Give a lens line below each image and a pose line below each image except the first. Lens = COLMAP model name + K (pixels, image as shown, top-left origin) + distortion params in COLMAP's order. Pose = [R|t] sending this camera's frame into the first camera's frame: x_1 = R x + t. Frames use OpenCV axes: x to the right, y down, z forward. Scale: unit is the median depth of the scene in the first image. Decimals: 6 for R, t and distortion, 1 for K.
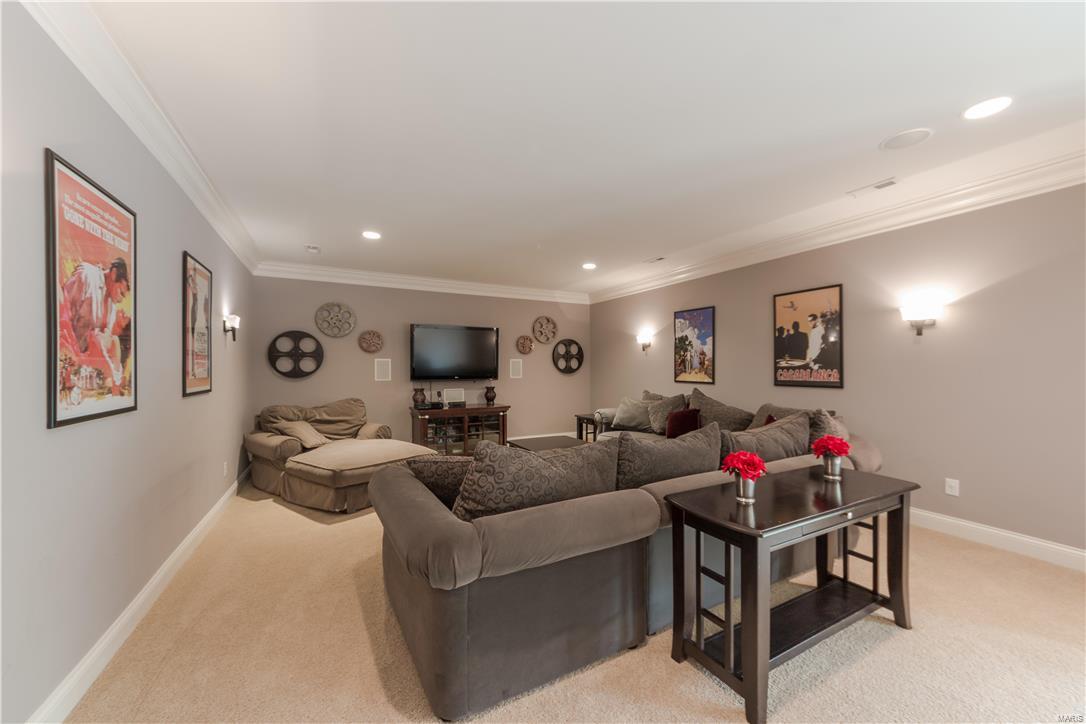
lens RADIAL K [[411.7, 0, 537.9], [0, 411.7, 366.9], [0, 0, 1]] dist [0.000114, 0.000235]
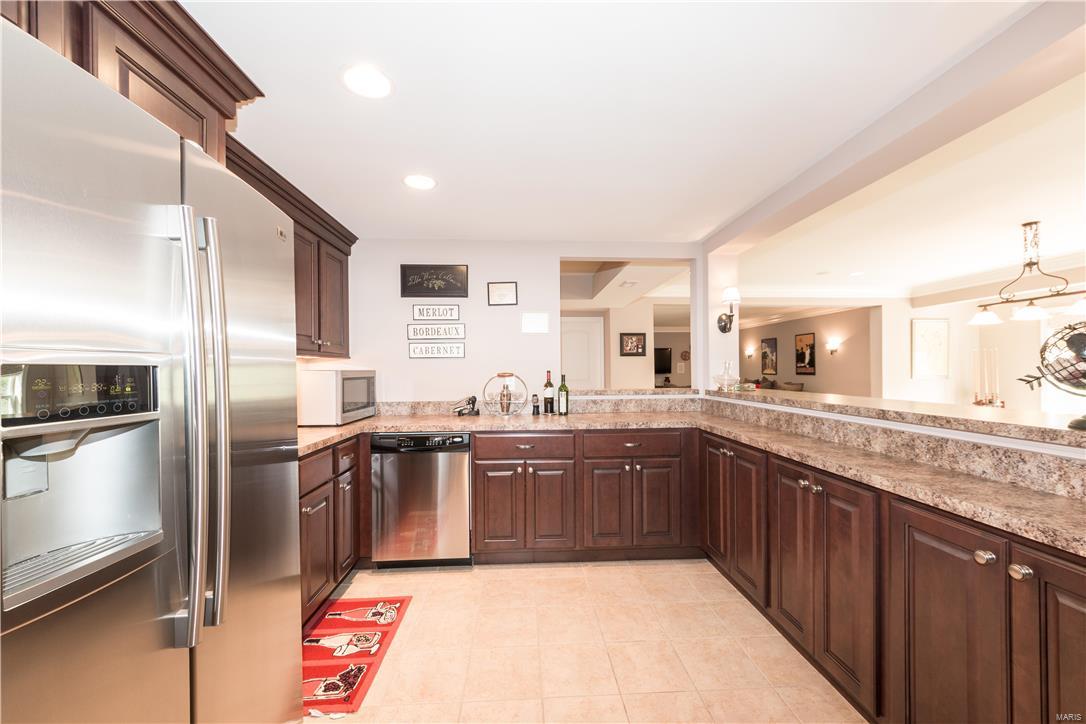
lens RADIAL K [[411.7, 0, 542.0], [0, 411.7, 367.8], [0, 0, 1]] dist [0.000114, 0.000235]
pose [[0.918104, -0.007928, -0.396261, 0.156745], [0.008749, 0.999962, 0.000263, -0.004395], [0.396243, -0.003709, 0.918138, -1.423838]]
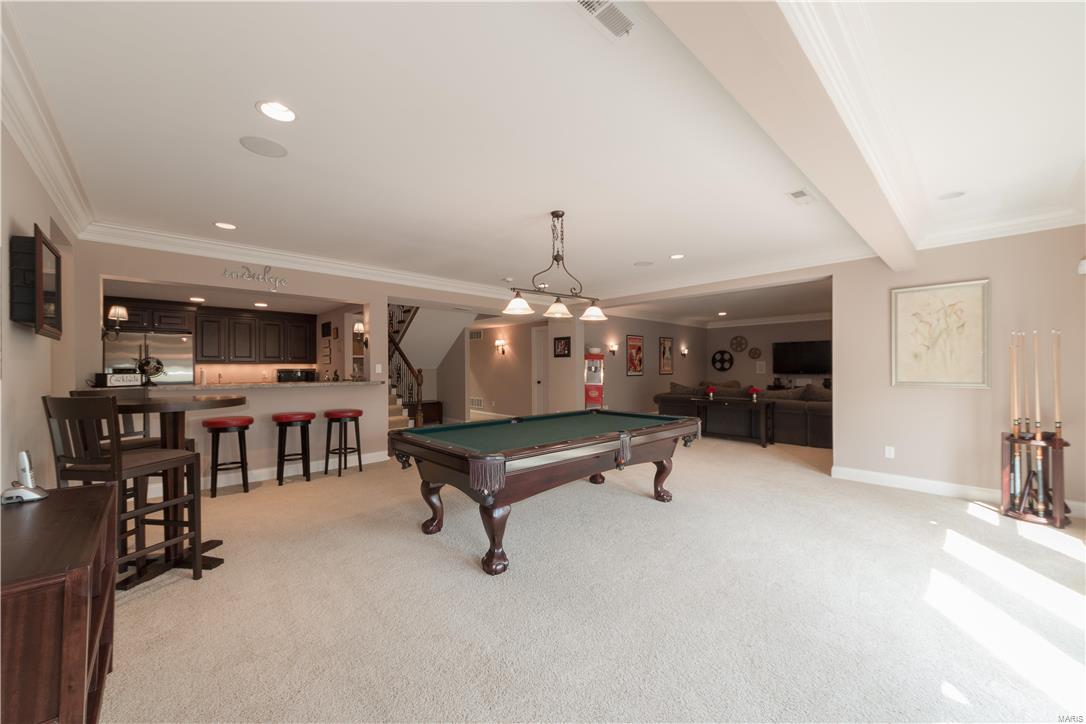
lens RADIAL K [[411.7, 0, 544.7], [0, 411.7, 366.3], [0, 0, 1]] dist [0.000114, 0.000235]
pose [[0.298639, 0.001757, -0.954364, 1.304571], [0.004683, 0.999984, 0.003306, -0.011784], [0.954355, -0.005457, 0.298626, -0.618568]]
